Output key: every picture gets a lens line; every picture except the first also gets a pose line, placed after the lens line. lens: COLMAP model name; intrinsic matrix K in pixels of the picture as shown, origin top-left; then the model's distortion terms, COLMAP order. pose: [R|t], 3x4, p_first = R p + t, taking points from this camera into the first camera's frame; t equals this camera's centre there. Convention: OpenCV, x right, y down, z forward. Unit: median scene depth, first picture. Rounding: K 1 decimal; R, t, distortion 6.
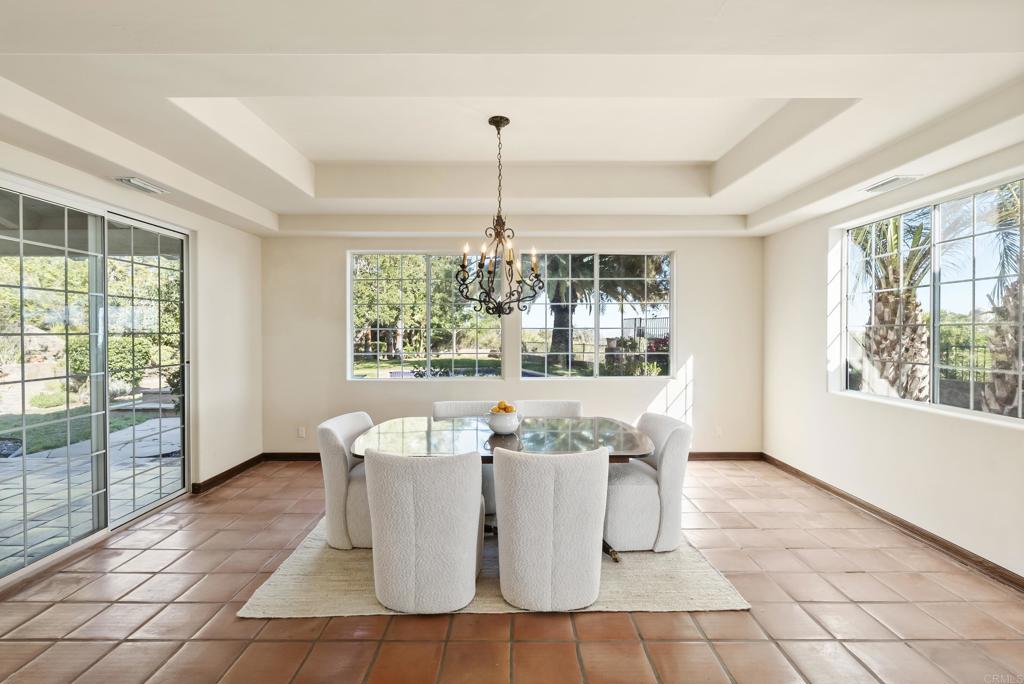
lens RADIAL K [[463.9, 0, 508.5], [0, 463.9, 334.9], [0, 0, 1]] dist [-0.003261, 0.000725]
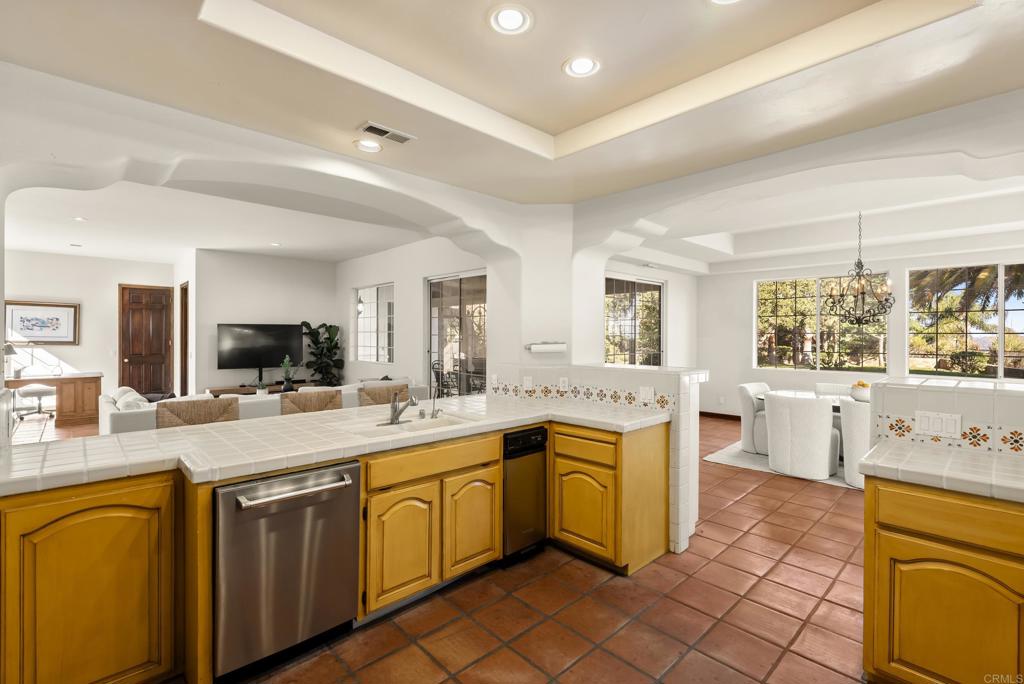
lens RADIAL K [[463.9, 0, 508.5], [0, 463.9, 334.9], [0, 0, 1]] dist [-0.003261, 0.000725]
pose [[0.687264, 0.004430, -0.726394, 0.060711], [-0.010732, 0.999934, -0.004056, 0.001922], [0.726328, 0.010584, 0.687267, -0.186652]]
